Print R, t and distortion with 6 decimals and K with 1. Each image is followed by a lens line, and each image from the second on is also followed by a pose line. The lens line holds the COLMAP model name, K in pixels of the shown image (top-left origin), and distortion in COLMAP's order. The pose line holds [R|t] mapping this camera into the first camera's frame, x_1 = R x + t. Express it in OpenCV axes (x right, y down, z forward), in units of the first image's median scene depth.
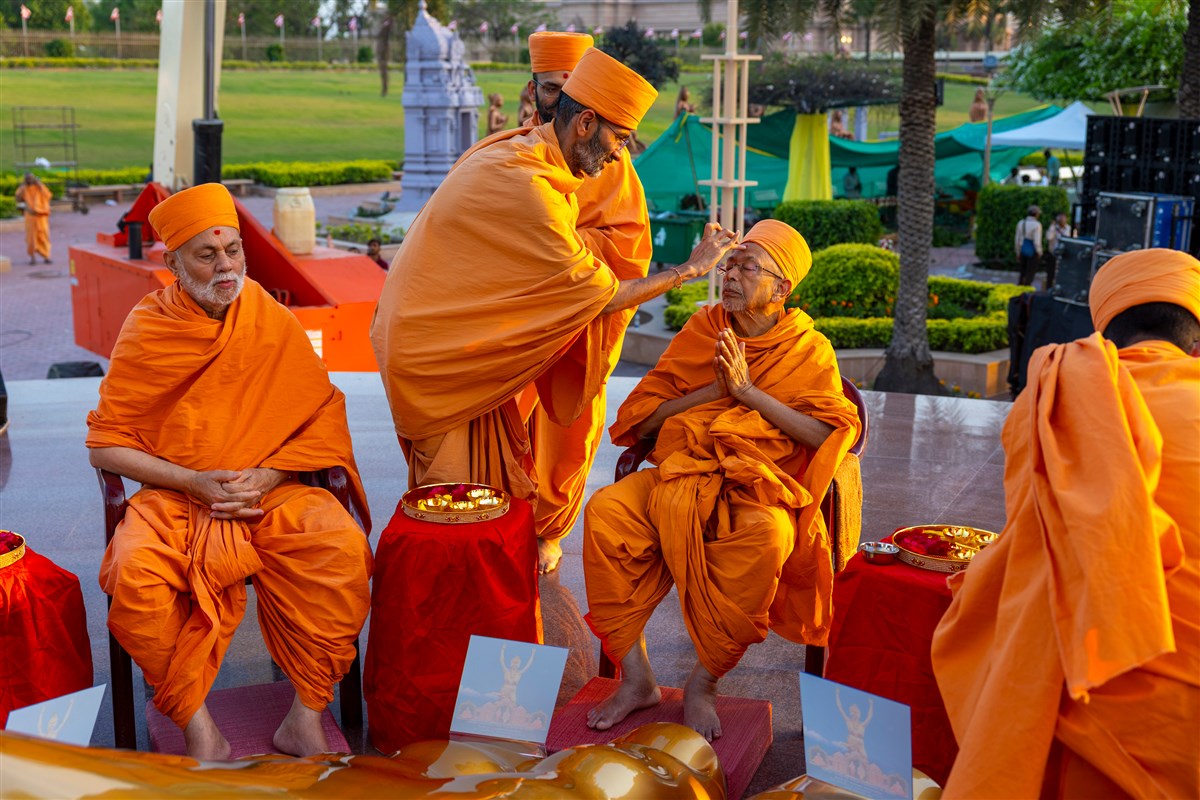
lens RADIAL K [[1617.3, 0, 600.0], [0, 1617.3, 400.0], [0, 0, 1]] dist [-0.006167, -0.056624]
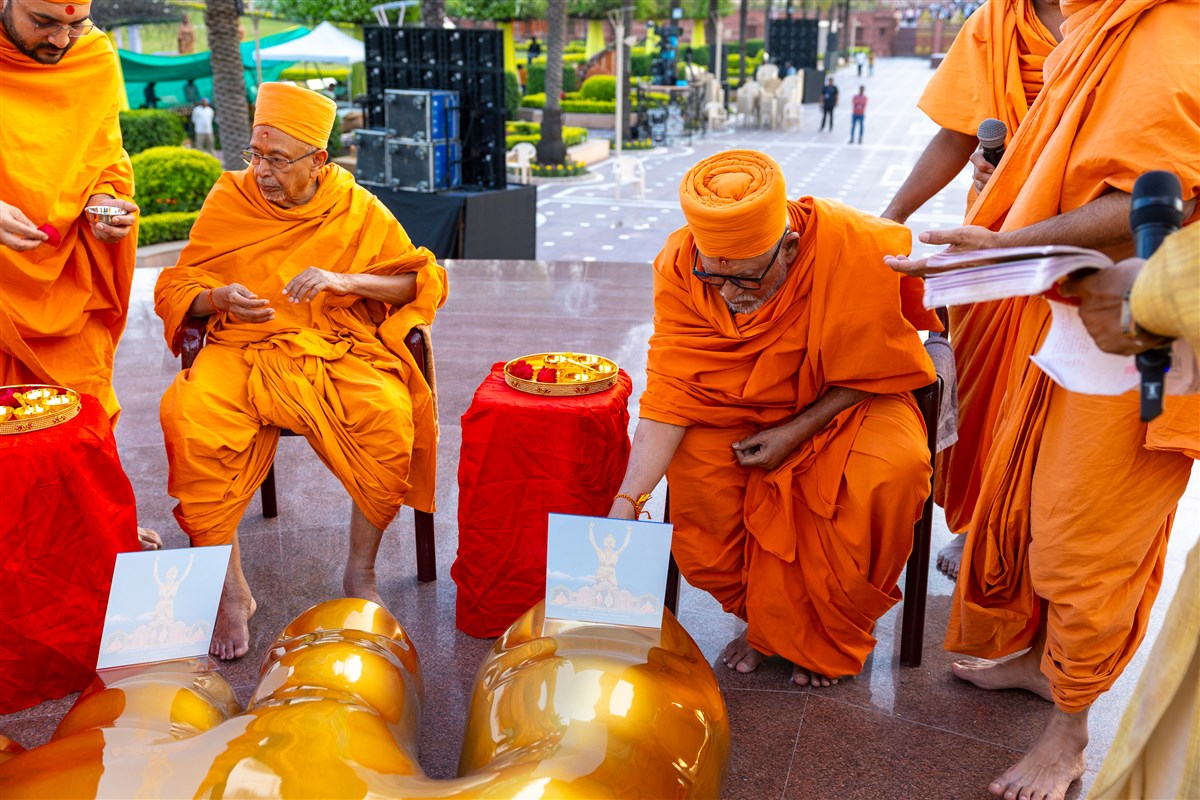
lens RADIAL K [[1238.5, 0, 600.0], [0, 1238.5, 400.0], [0, 0, 1]] dist [0.000219, -0.004107]
pose [[0.840068, -0.154565, 0.519996, -0.071083], [0.107392, 0.986964, 0.119874, 0.006072], [-0.531746, -0.044859, 0.845715, 0.121445]]
